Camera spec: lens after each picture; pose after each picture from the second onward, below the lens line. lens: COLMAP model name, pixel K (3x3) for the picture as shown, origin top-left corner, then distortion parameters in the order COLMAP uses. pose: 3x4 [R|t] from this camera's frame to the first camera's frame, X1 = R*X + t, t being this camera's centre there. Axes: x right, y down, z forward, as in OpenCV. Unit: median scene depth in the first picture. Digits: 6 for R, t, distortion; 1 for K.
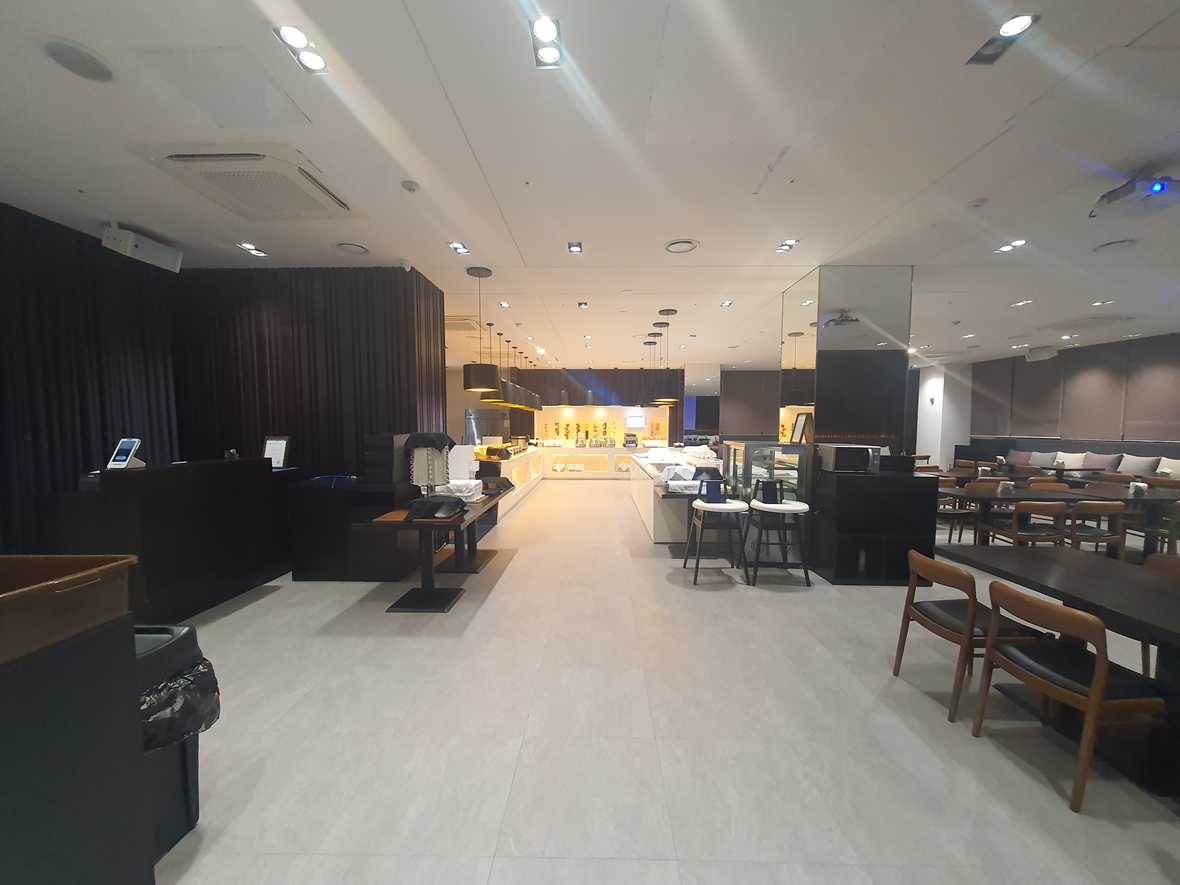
lens RADIAL K [[461.9, 0, 594.7], [0, 461.9, 457.4], [0, 0, 1]] dist [-0.001624, -0.000063]
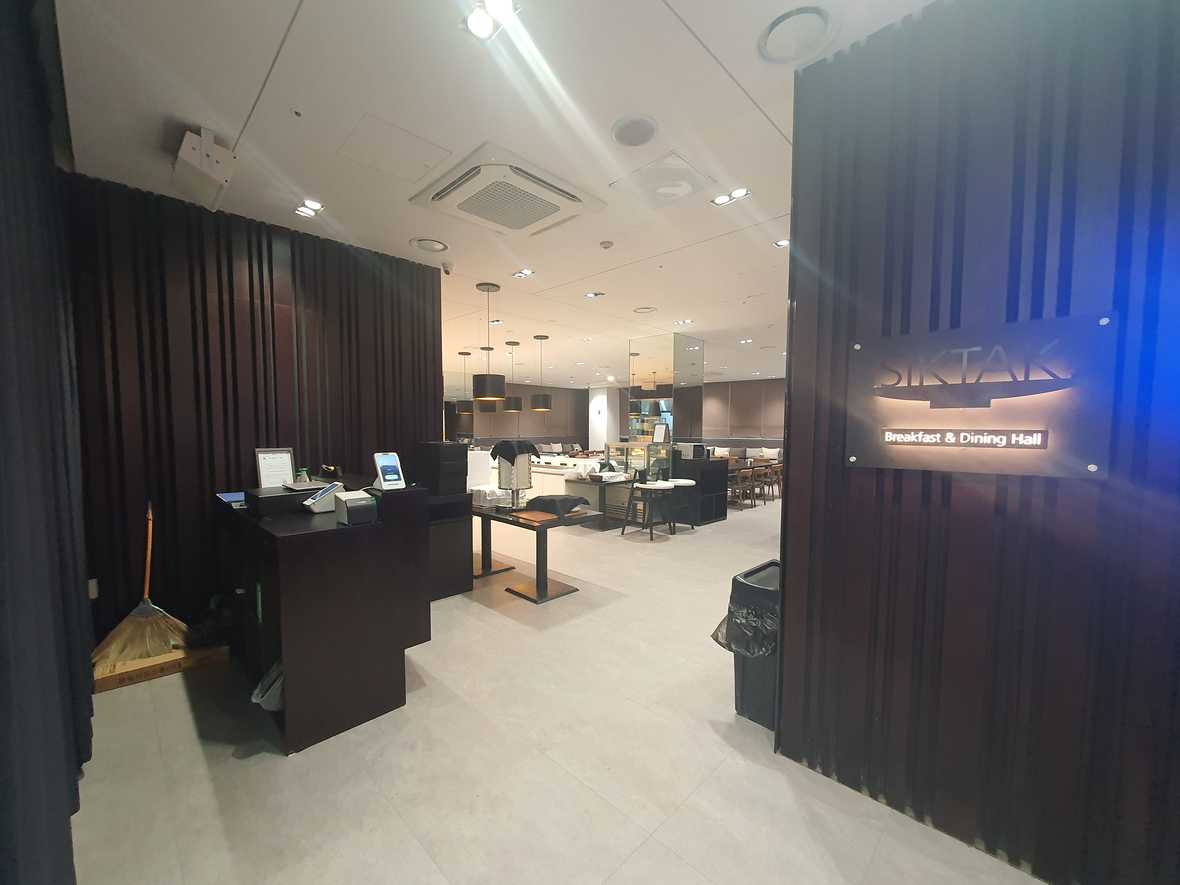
lens RADIAL K [[461.9, 0, 594.7], [0, 461.9, 457.4], [0, 0, 1]] dist [-0.001624, -0.000063]
pose [[0.674404, -0.042530, 0.737137, -0.969532], [0.043228, 0.998902, 0.018084, -0.024281], [-0.737096, 0.019669, 0.675501, 0.127367]]
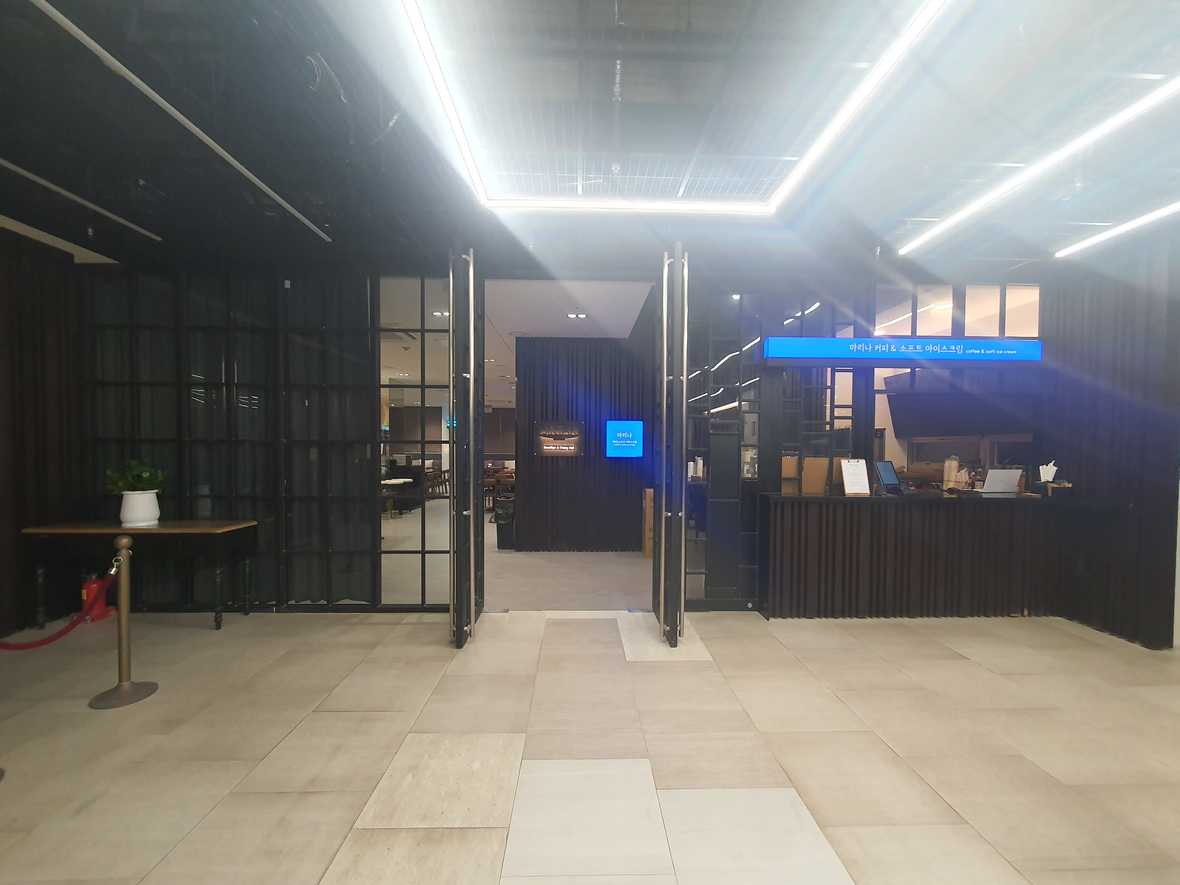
lens RADIAL K [[461.9, 0, 594.7], [0, 461.9, 457.4], [0, 0, 1]] dist [-0.001624, -0.000063]
pose [[-0.048212, -0.020231, 0.998632, -1.990833], [0.052594, 0.998357, 0.022764, -0.017567], [-0.997452, 0.053619, -0.047069, 0.119438]]
